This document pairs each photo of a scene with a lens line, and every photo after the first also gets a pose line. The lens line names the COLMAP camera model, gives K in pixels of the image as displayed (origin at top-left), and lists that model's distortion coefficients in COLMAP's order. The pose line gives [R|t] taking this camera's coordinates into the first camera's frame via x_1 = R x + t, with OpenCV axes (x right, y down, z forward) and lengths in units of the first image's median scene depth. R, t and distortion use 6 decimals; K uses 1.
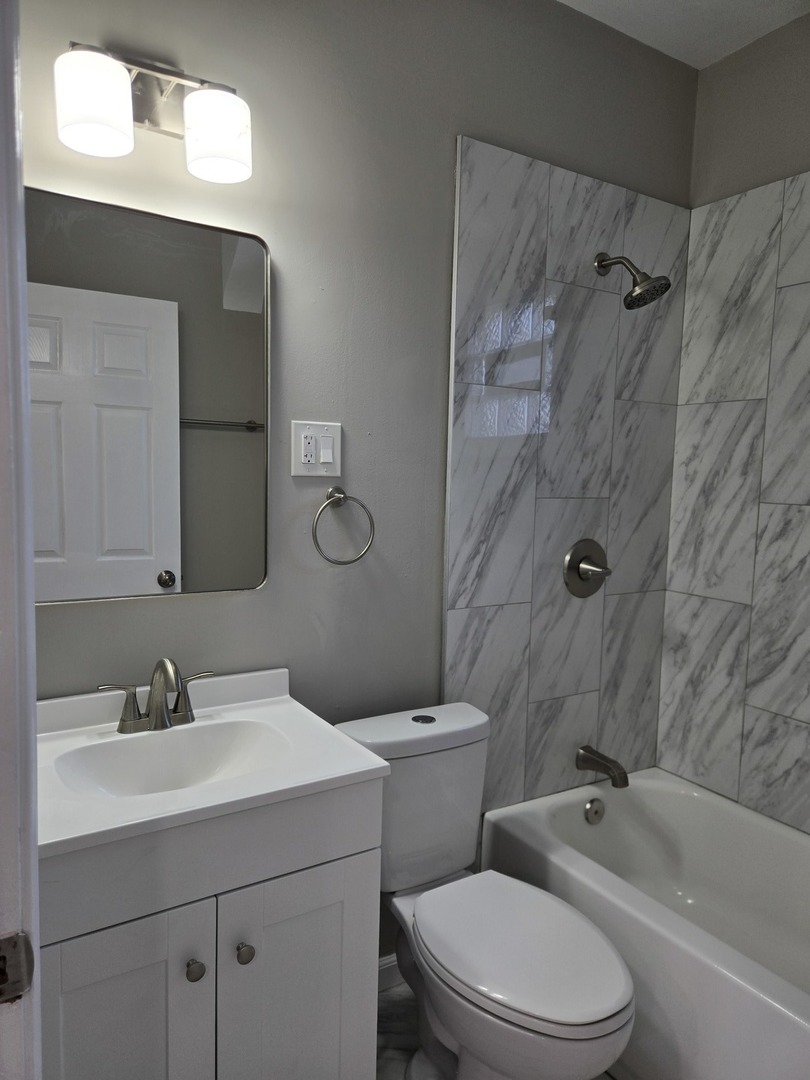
lens RADIAL K [[729.8, 0, 403.8], [0, 729.8, 542.8], [0, 0, 1]] dist [0.055205, -0.031830]
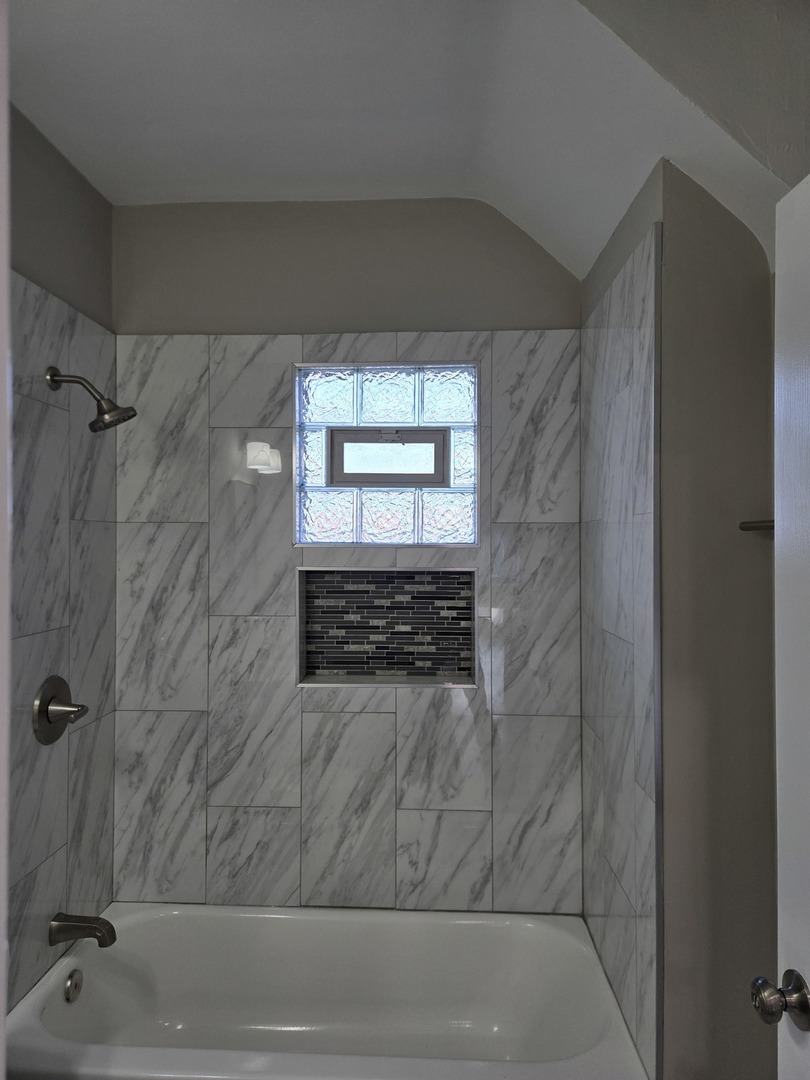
lens RADIAL K [[729.8, 0, 403.4], [0, 729.8, 537.5], [0, 0, 1]] dist [0.055205, -0.031830]
pose [[0.578351, -0.020802, 0.815523, -0.232253], [0.092437, 0.994908, -0.040177, -0.097456], [-0.810534, 0.098621, 0.577329, 0.121672]]
